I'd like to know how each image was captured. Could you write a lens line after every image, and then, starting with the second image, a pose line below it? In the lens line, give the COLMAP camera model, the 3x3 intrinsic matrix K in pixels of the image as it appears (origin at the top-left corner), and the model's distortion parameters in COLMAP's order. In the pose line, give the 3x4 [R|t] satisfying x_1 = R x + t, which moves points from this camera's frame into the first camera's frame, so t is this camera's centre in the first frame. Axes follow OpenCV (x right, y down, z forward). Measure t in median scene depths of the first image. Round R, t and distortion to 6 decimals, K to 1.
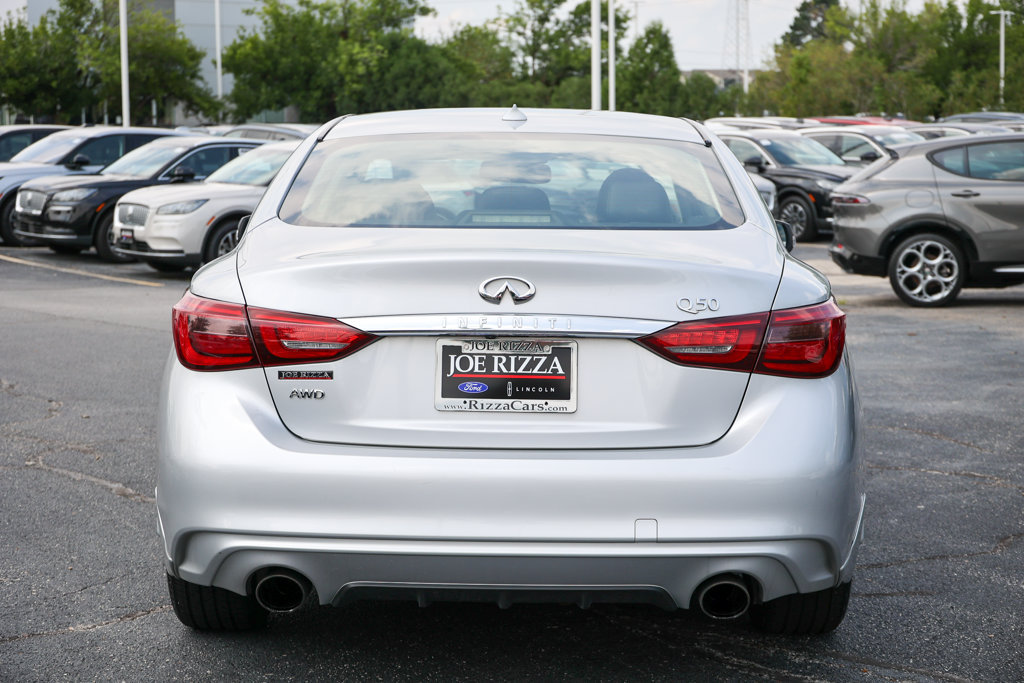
lens RADIAL K [[1767.7, 0, 506.1], [0, 1767.7, 340.5], [0, 0, 1]] dist [-0.033021, 0.000000]
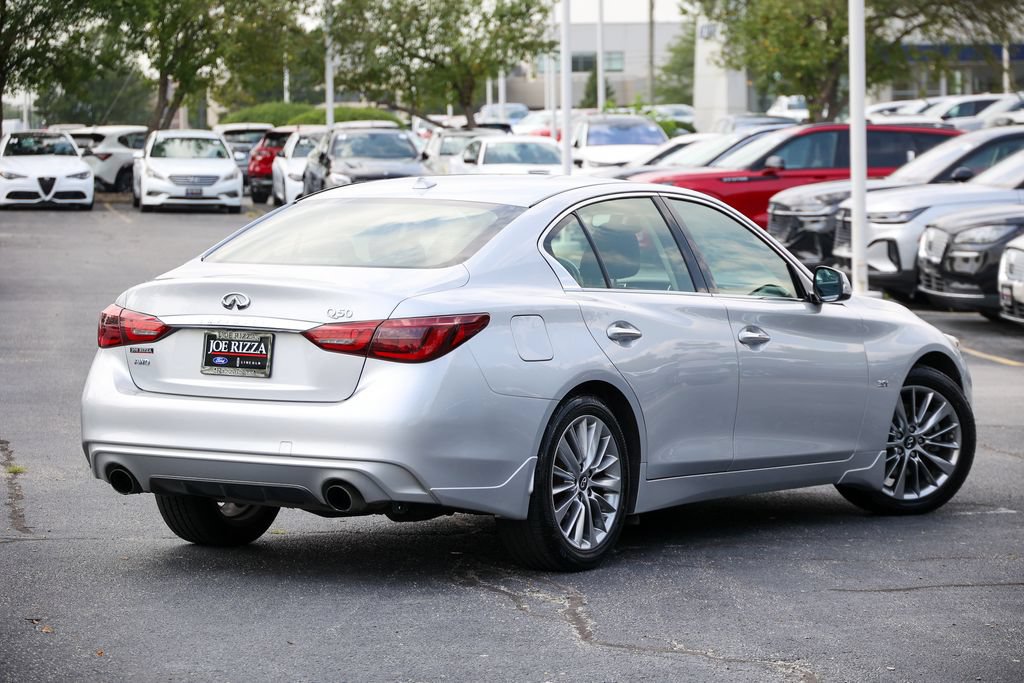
lens RADIAL K [[3687.9, 0, 503.1], [0, 3687.9, 339.7], [0, 0, 1]] dist [-0.212917, 0.000000]
pose [[0.850318, 0.027161, -0.525567, 1.985778], [-0.054648, 0.997826, -0.036848, 0.118114], [0.523424, 0.060053, 0.849954, -1.749804]]
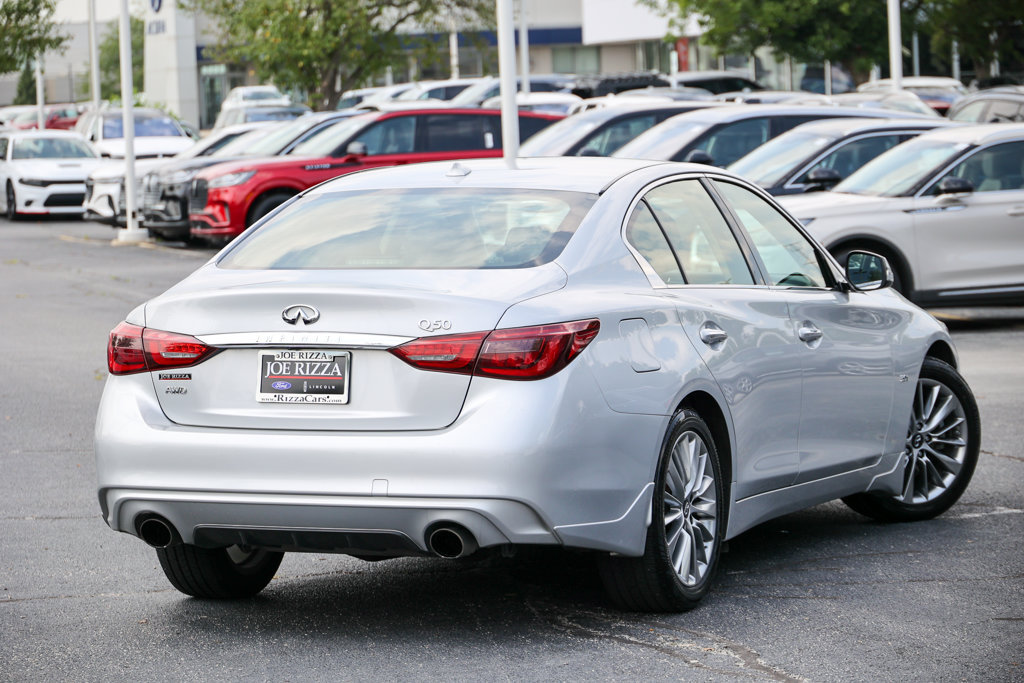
lens RADIAL K [[3478.9, 0, 518.5], [0, 3478.9, 346.8], [0, 0, 1]] dist [-0.040148, 0.000000]
pose [[0.927517, -0.002072, -0.373776, 1.163115], [-0.011776, 0.999326, -0.034762, 0.088299], [0.373596, 0.036644, 0.926867, -1.439787]]
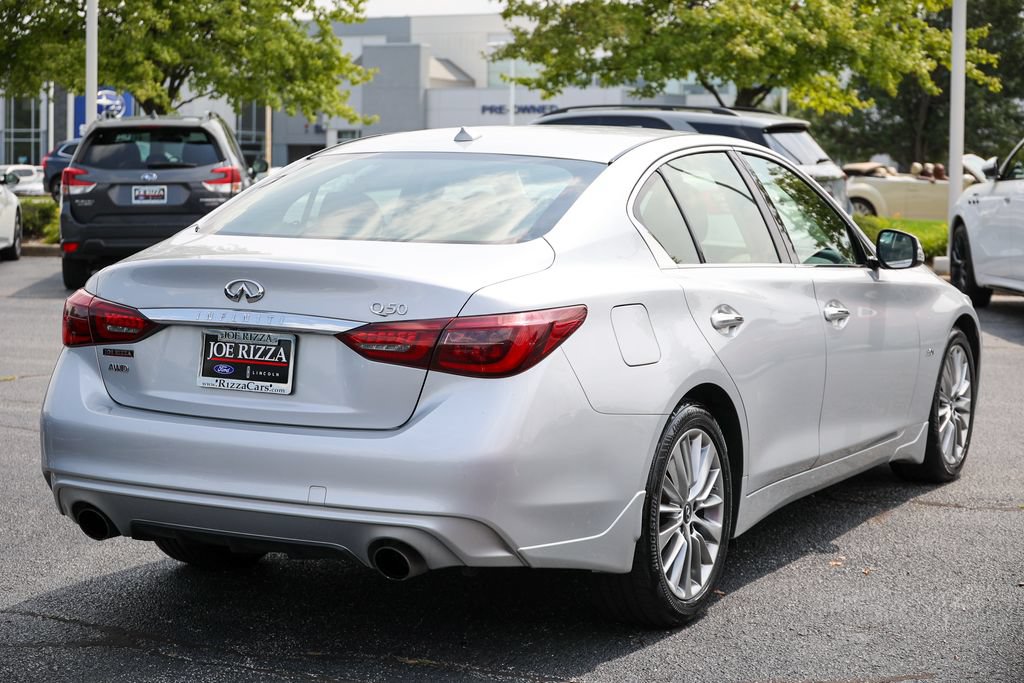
lens RADIAL K [[1995.1, 0, 511.5], [0, 1995.1, 336.8], [0, 0, 1]] dist [0.018107, 0.000000]
pose [[0.890051, 0.045035, -0.453632, 0.779717], [-0.046454, 0.998888, 0.008020, -0.016087], [0.453489, 0.013935, 0.891153, -0.135577]]
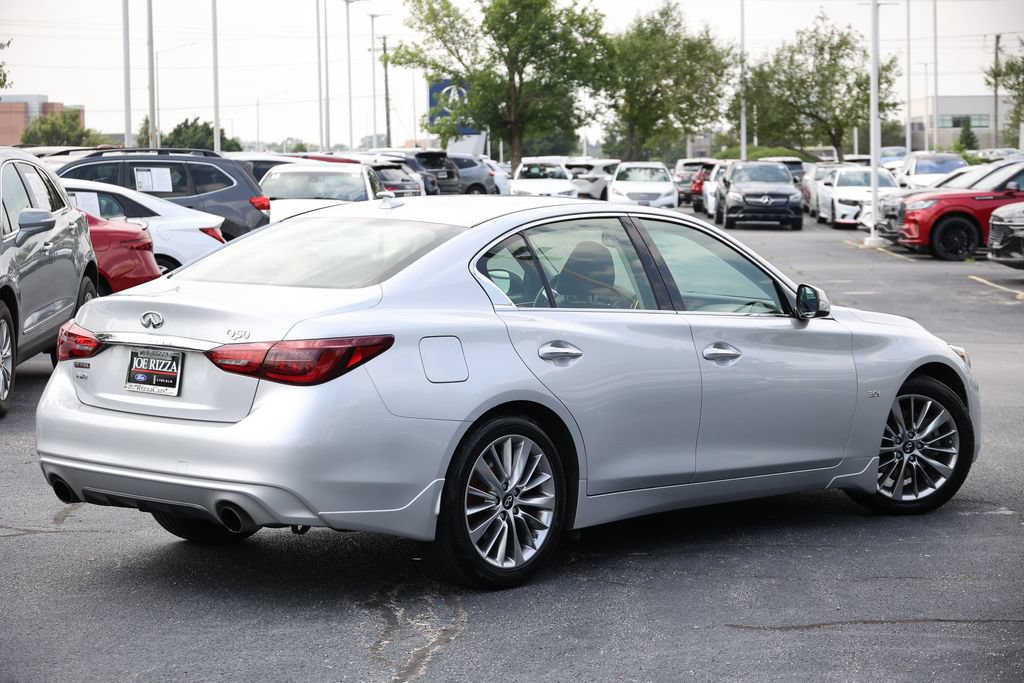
lens RADIAL K [[2344.3, 0, 551.9], [0, 2344.3, 357.1], [0, 0, 1]] dist [-0.093695, 0.000000]
pose [[0.761050, 0.051844, -0.646619, 1.692090], [-0.069750, 0.997562, -0.002113, -0.014955], [0.644933, 0.046710, 0.762810, -0.426184]]
